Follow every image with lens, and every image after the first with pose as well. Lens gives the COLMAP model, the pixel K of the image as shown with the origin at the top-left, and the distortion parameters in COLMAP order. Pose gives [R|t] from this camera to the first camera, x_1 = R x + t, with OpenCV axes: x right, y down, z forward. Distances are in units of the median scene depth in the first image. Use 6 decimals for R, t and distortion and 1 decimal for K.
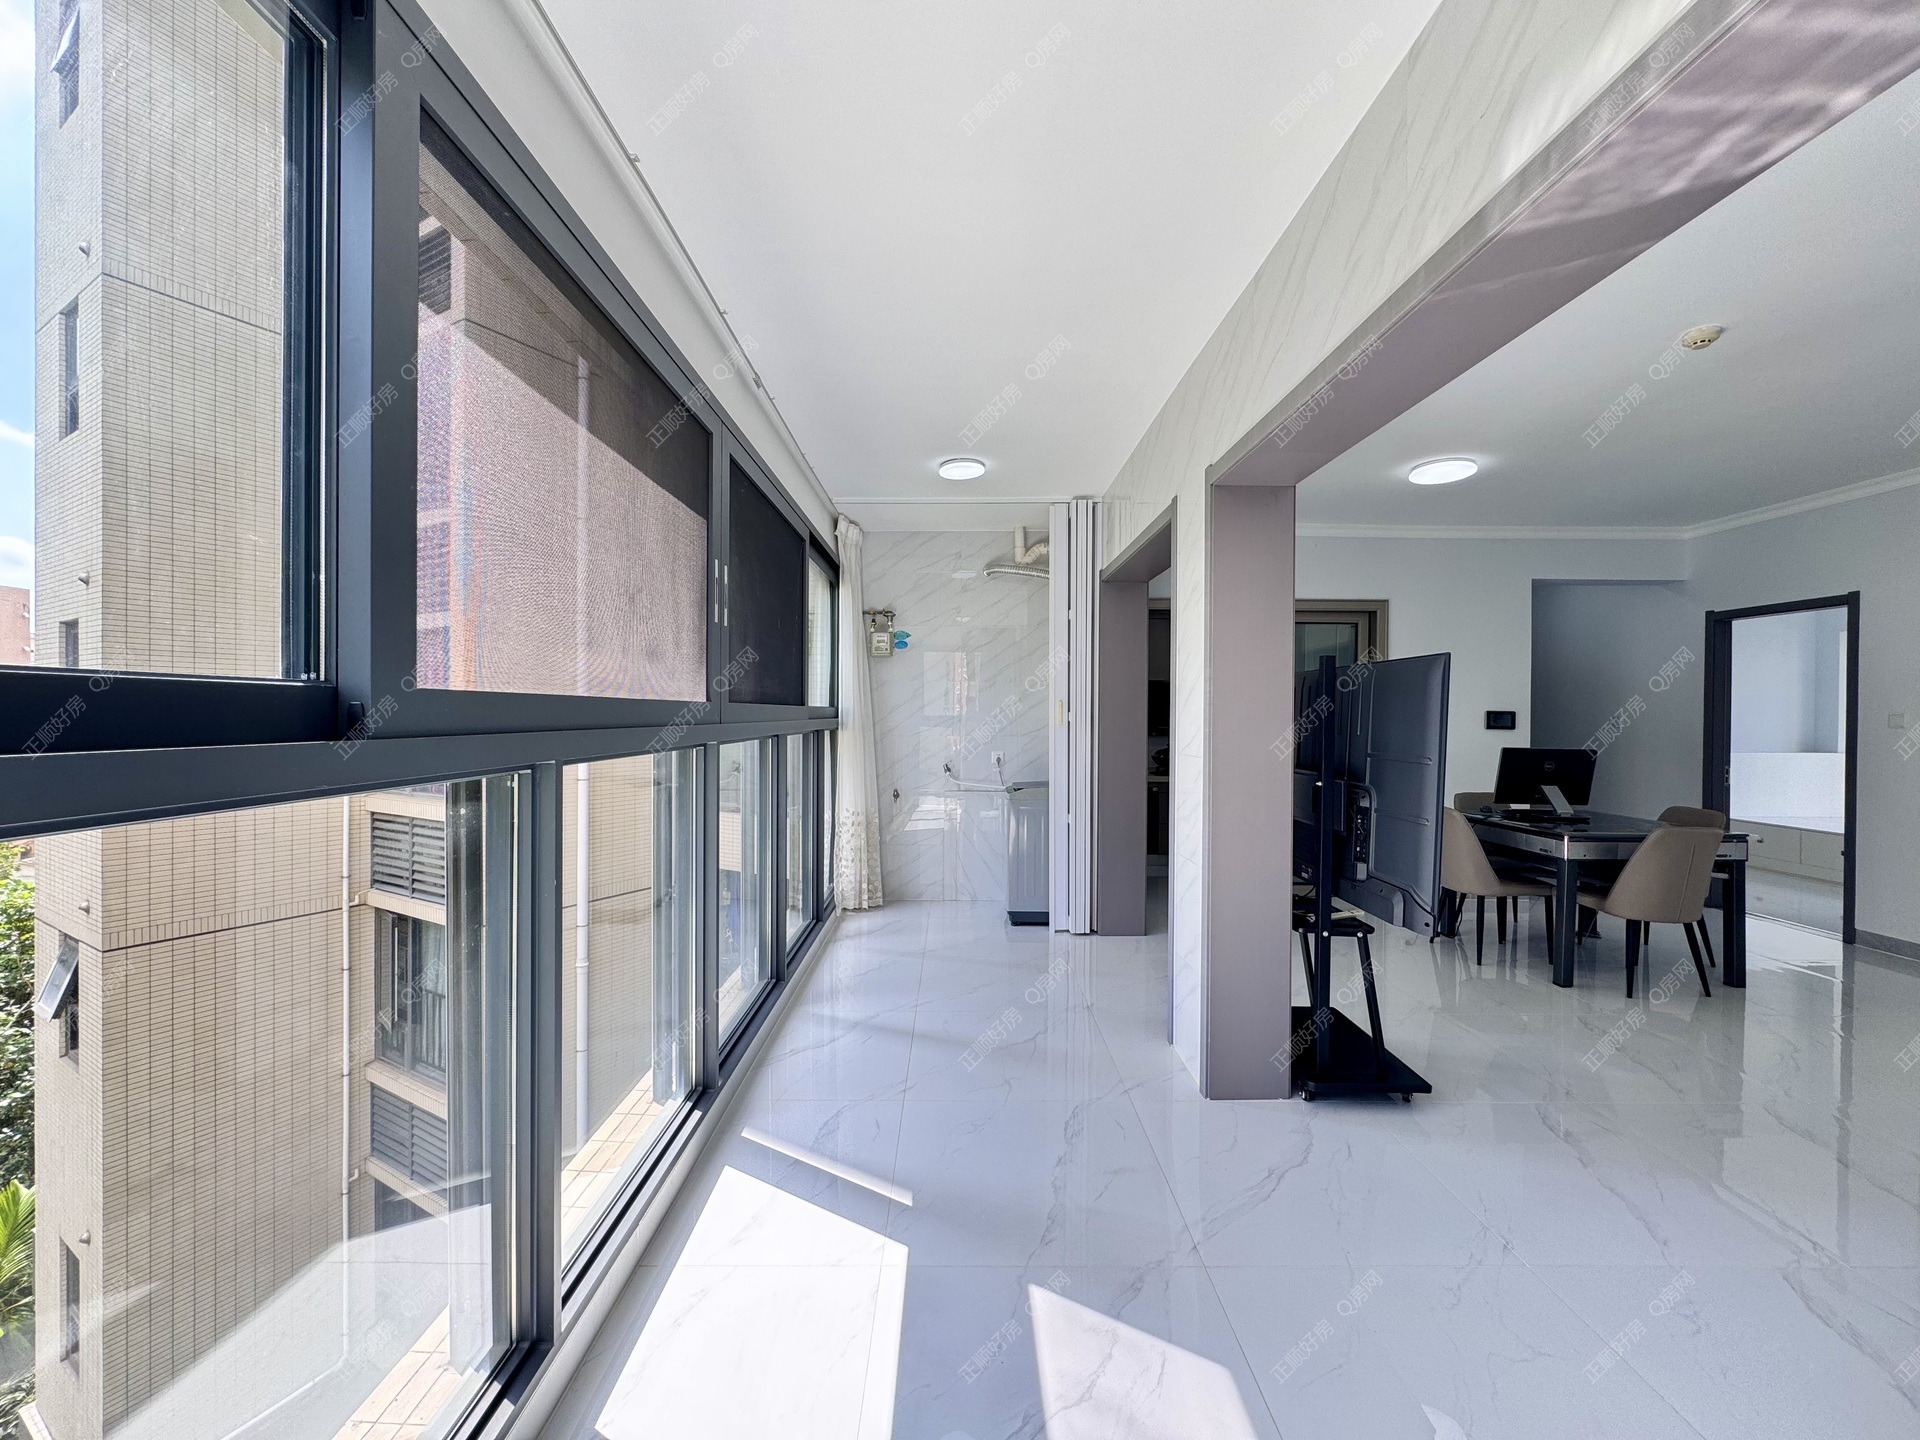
lens RADIAL K [[791.2, 0, 960.0], [0, 791.2, 720.0], [0, 0, 1]] dist [-0.005522, 0.000214]
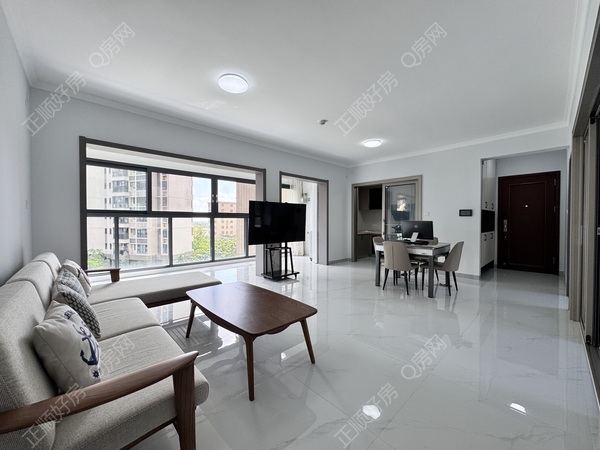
lens RADIAL K [[238.8, 0, 300.0], [0, 238.8, 225.0], [0, 0, 1]] dist [-0.001380, 0.000130]
pose [[0.676825, 0.010486, -0.736069, 1.133620], [-0.006183, 0.999944, 0.008560, 0.048611], [0.736118, -0.001242, 0.676852, 0.023400]]
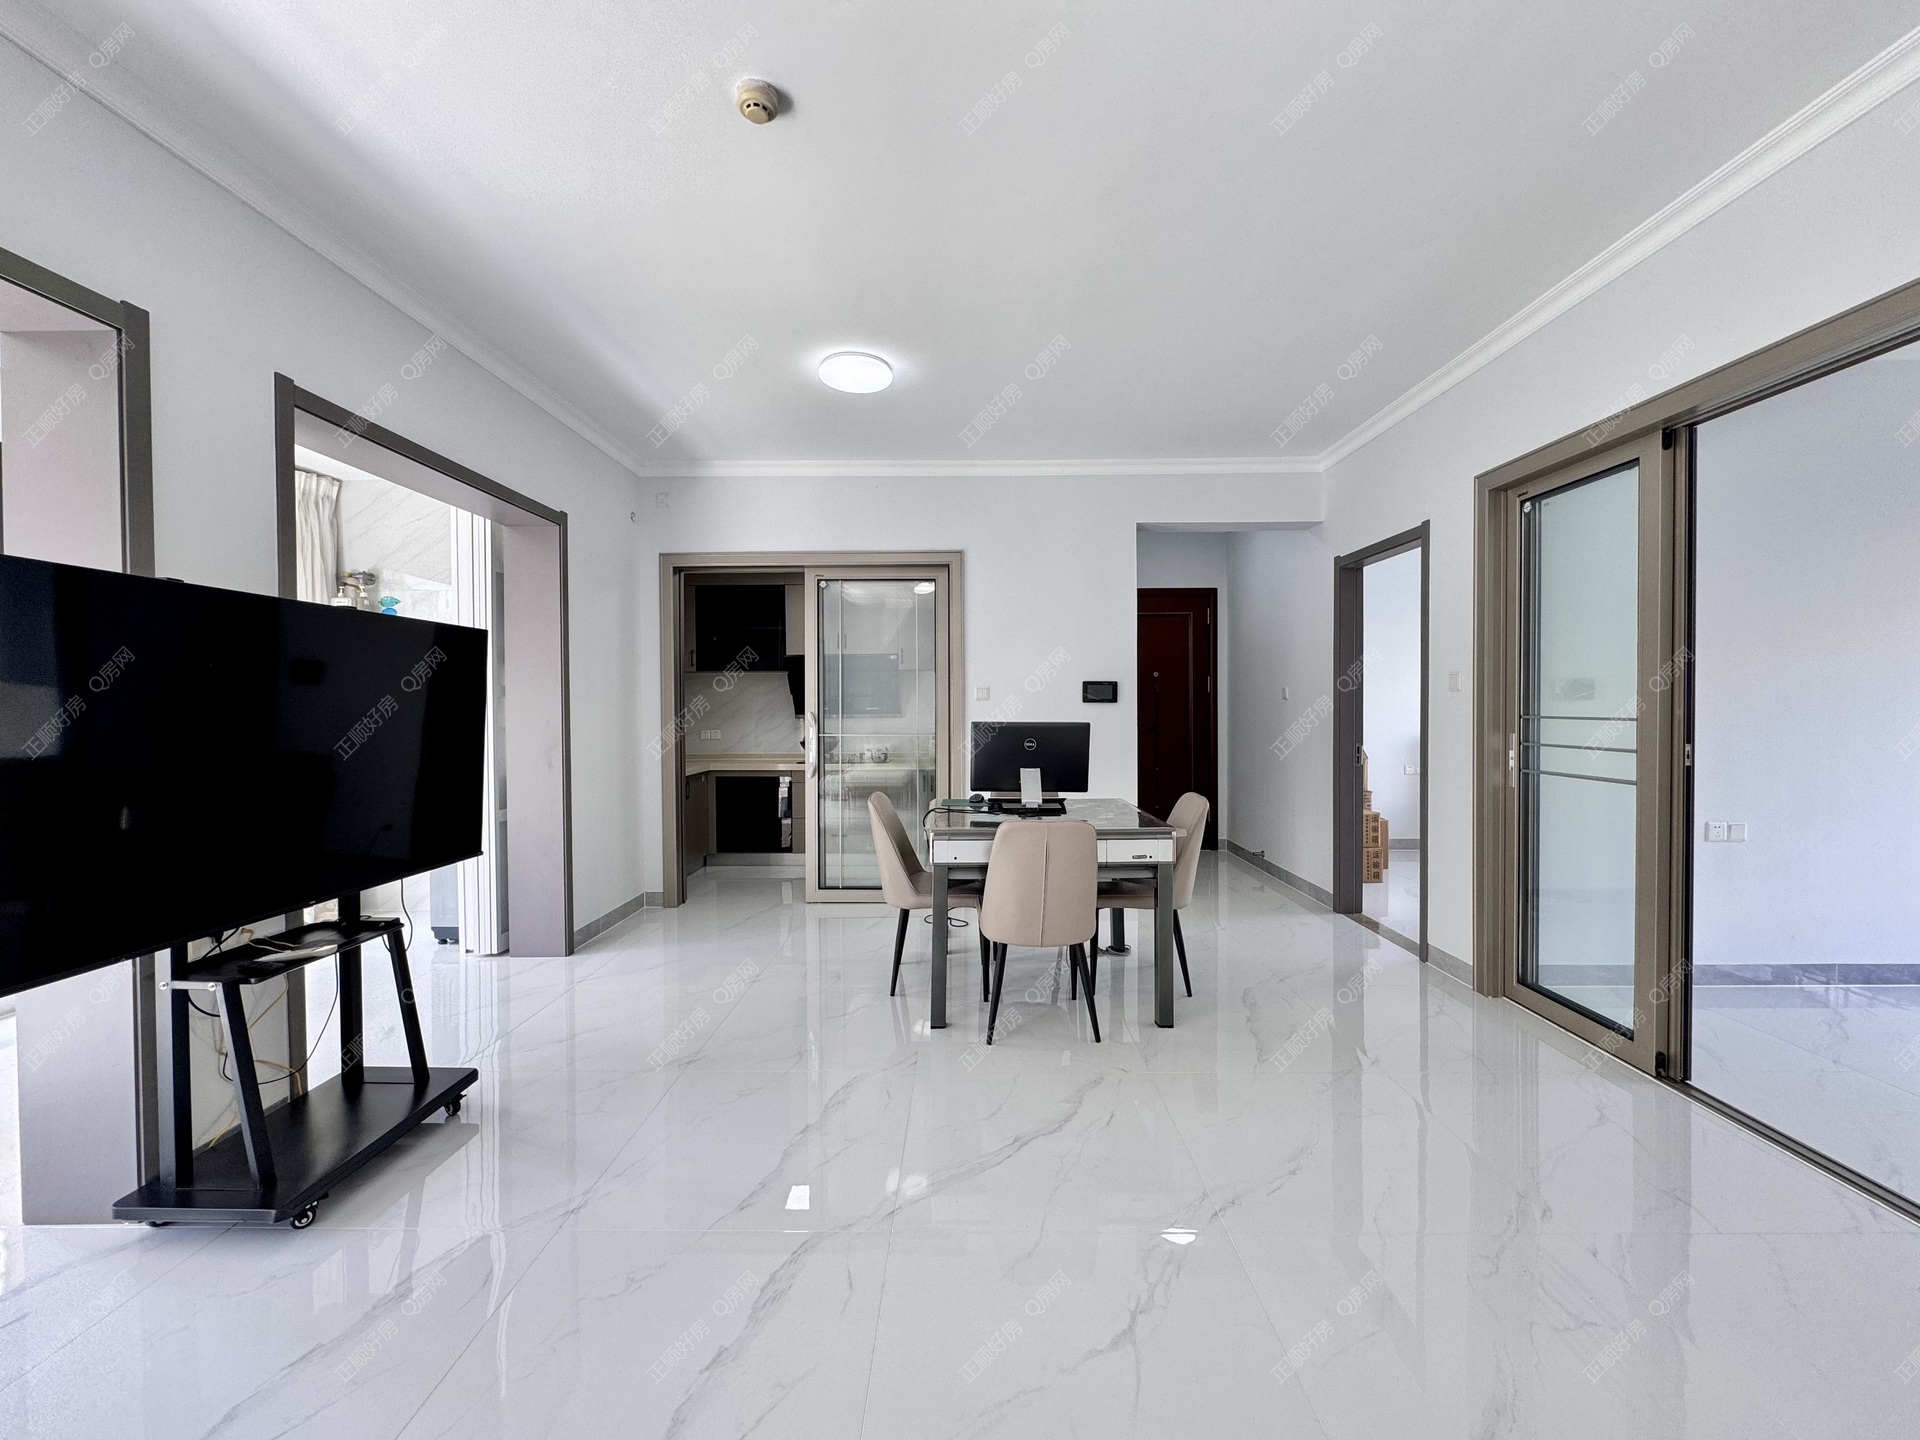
lens RADIAL K [[764.3, 0, 960.0], [0, 764.3, 720.0], [0, 0, 1]] dist [-0.001380, 0.000130]
pose [[0.999804, -0.010349, -0.016881, 0.687937], [0.010516, 0.999896, 0.009829, 0.026296], [0.016778, -0.010005, 0.999809, 0.228934]]
